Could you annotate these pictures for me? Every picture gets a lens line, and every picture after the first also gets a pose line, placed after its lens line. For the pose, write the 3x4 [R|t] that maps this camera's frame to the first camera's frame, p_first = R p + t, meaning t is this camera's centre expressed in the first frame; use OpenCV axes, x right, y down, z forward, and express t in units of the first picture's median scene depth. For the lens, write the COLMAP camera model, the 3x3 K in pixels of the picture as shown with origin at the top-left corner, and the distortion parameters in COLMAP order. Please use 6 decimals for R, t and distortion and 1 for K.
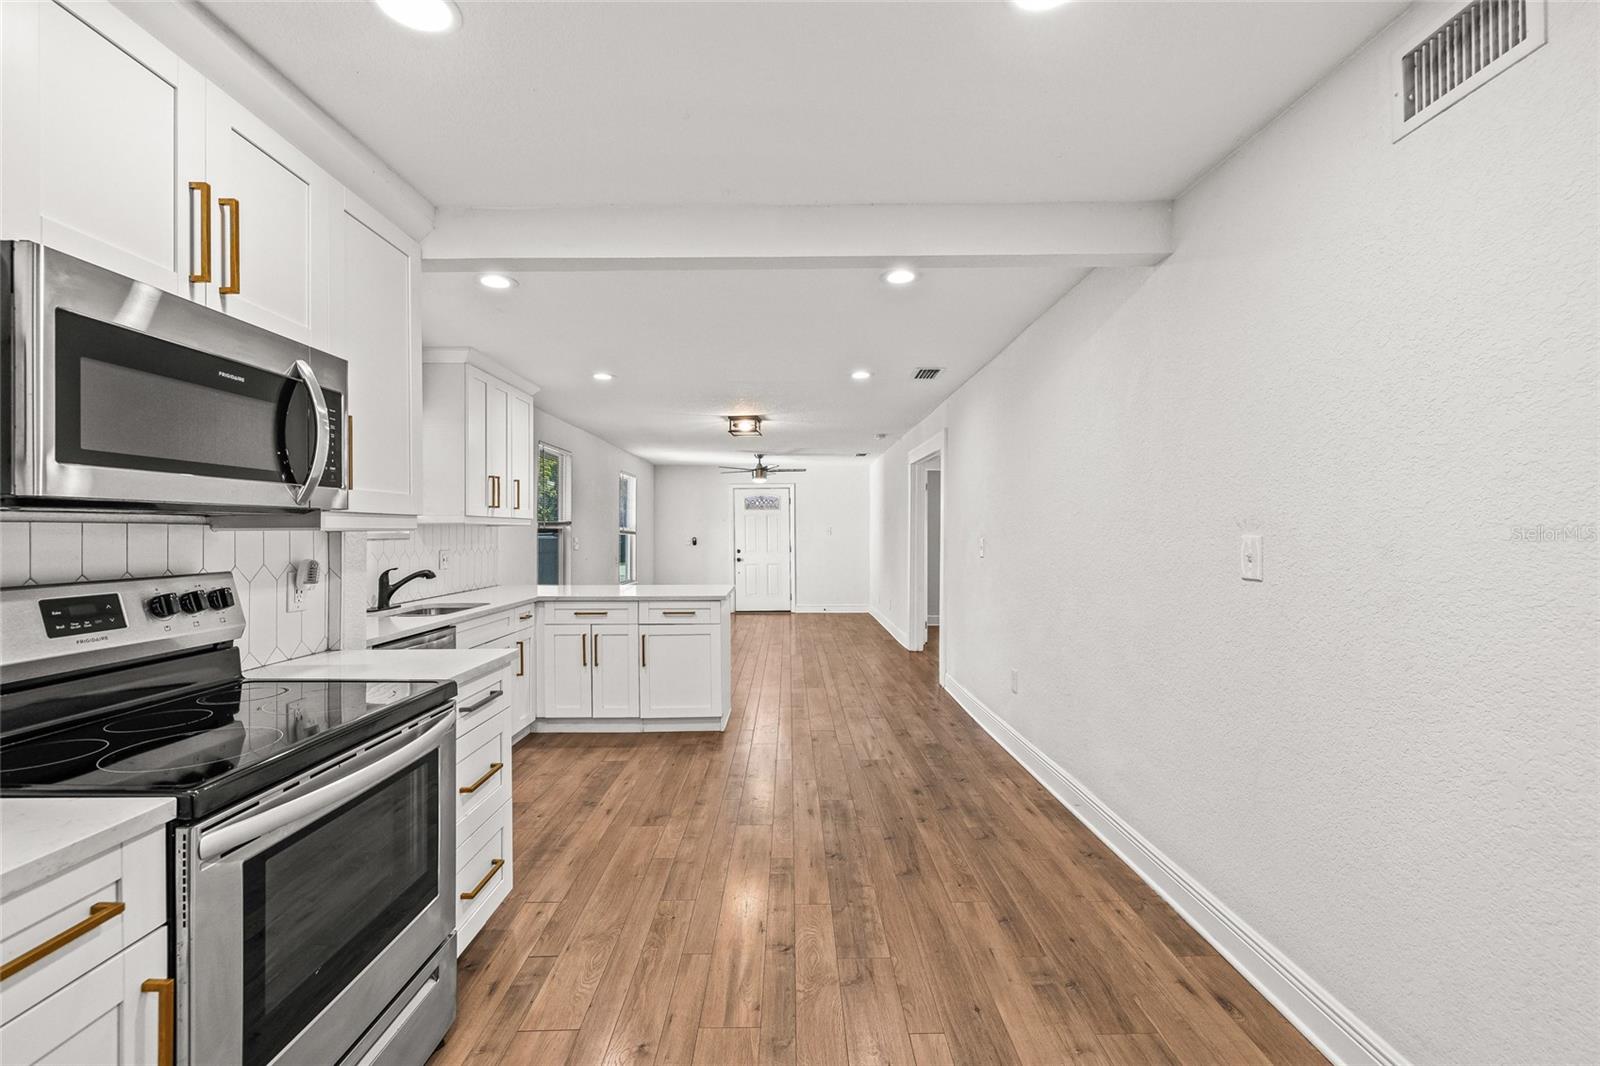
lens RADIAL K [[664.7, 0, 799.6], [0, 664.7, 535.9], [0, 0, 1]] dist [-0.001838, -0.000117]
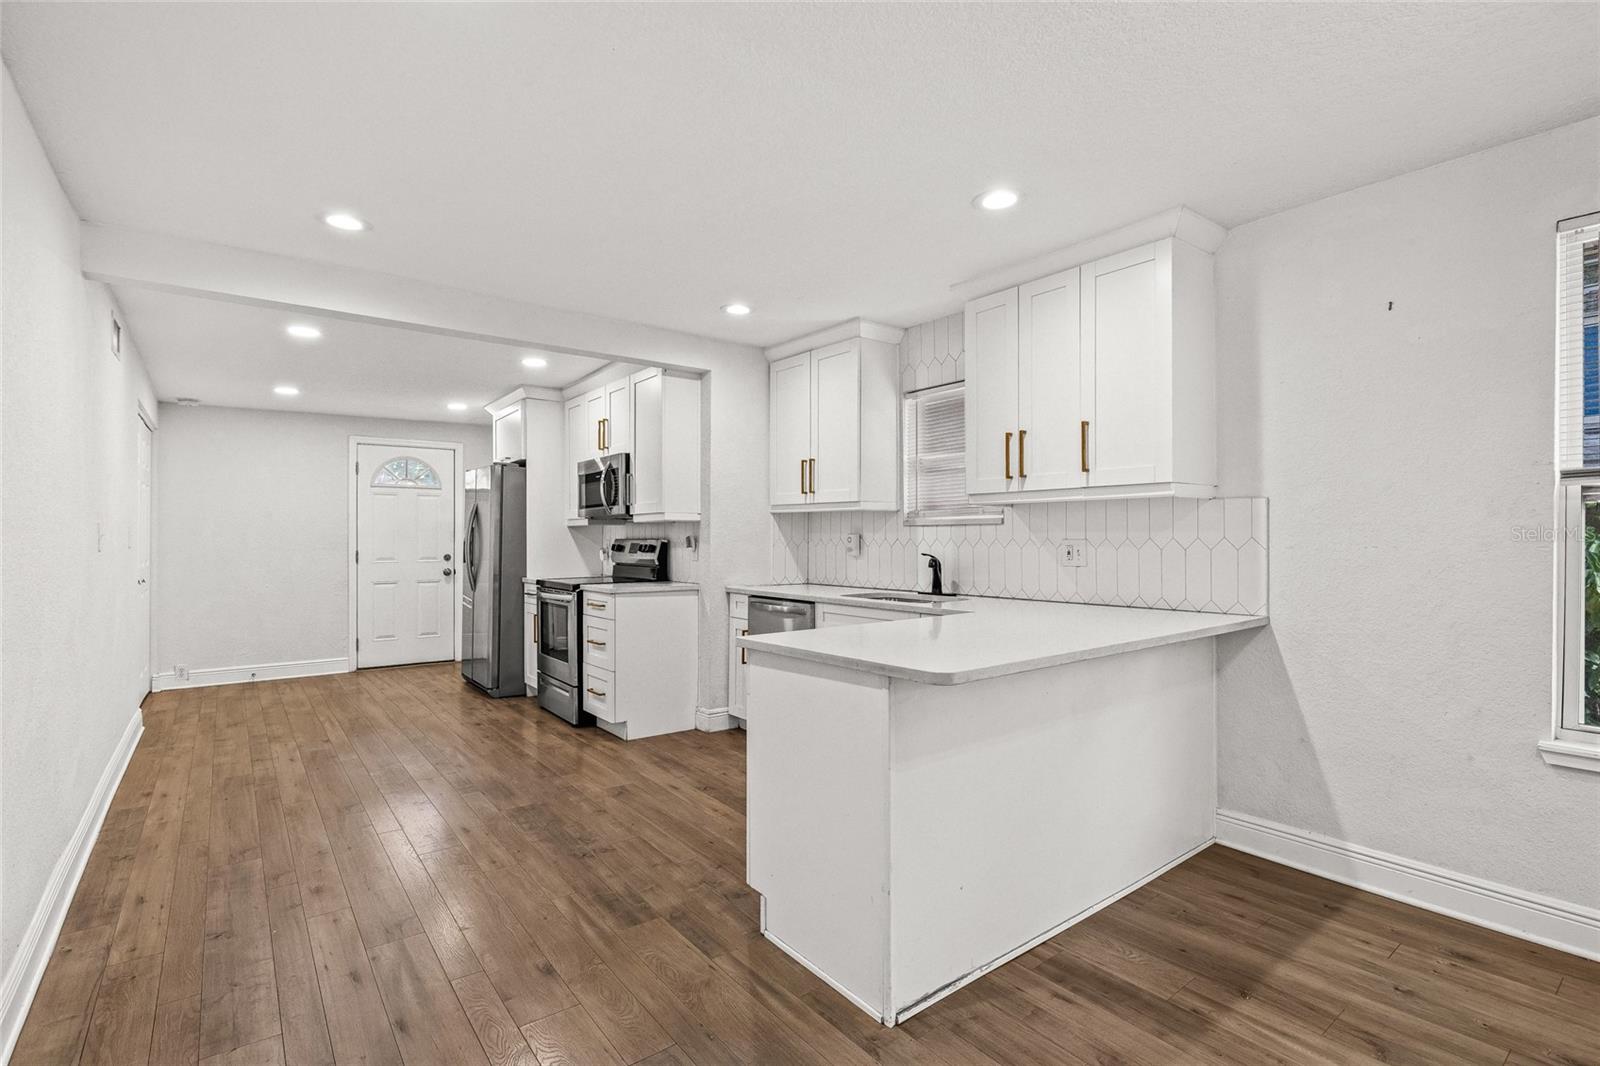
lens RADIAL K [[752.0, 0, 802.1], [0, 752.0, 533.8], [0, 0, 1]] dist [0.002846, 0.000085]
pose [[-0.800849, 0.005466, -0.598842, 0.294069], [0.006541, 0.999979, 0.000380, 0.020891], [0.598831, -0.003613, -0.800867, 2.369351]]
